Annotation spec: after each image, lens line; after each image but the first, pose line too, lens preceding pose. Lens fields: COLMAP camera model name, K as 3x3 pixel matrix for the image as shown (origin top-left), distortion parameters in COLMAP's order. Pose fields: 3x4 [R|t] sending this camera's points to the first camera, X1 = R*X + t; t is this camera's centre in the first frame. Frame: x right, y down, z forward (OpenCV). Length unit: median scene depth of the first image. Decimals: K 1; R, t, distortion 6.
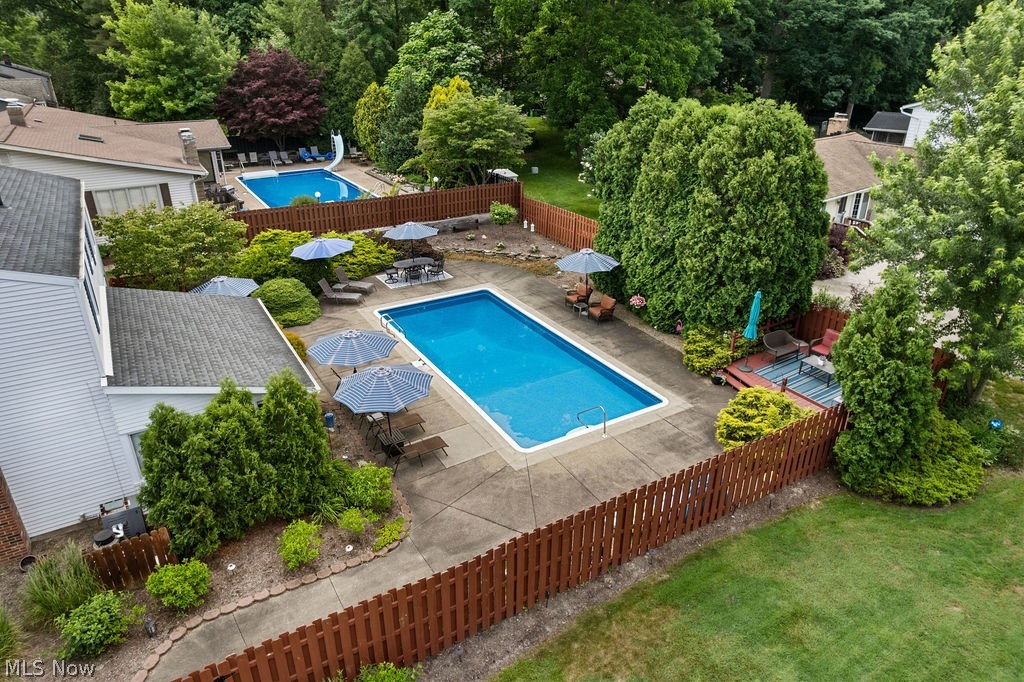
lens RADIAL K [[650.5, 0, 513.0], [0, 650.5, 340.8], [0, 0, 1]] dist [-0.033951, 0.000123]
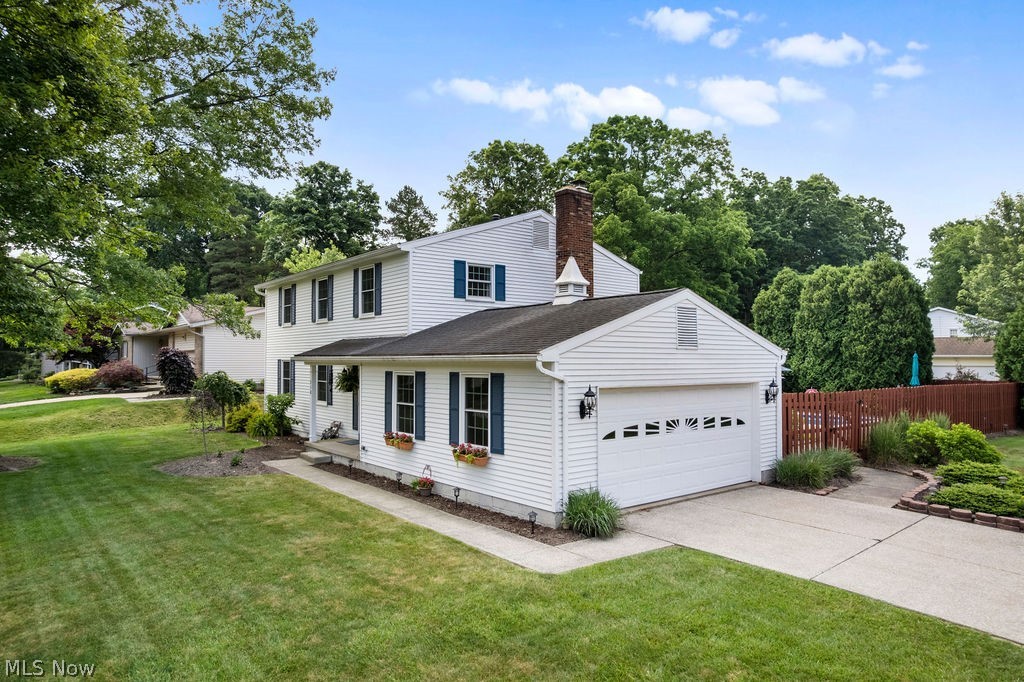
lens RADIAL K [[650.5, 0, 511.6], [0, 650.5, 344.6], [0, 0, 1]] dist [-0.033951, 0.000123]
pose [[0.993057, -0.002751, 0.117603, -0.745993], [0.054855, 0.895208, -0.442260, 0.516250], [-0.104063, 0.445640, 0.889143, -0.289168]]
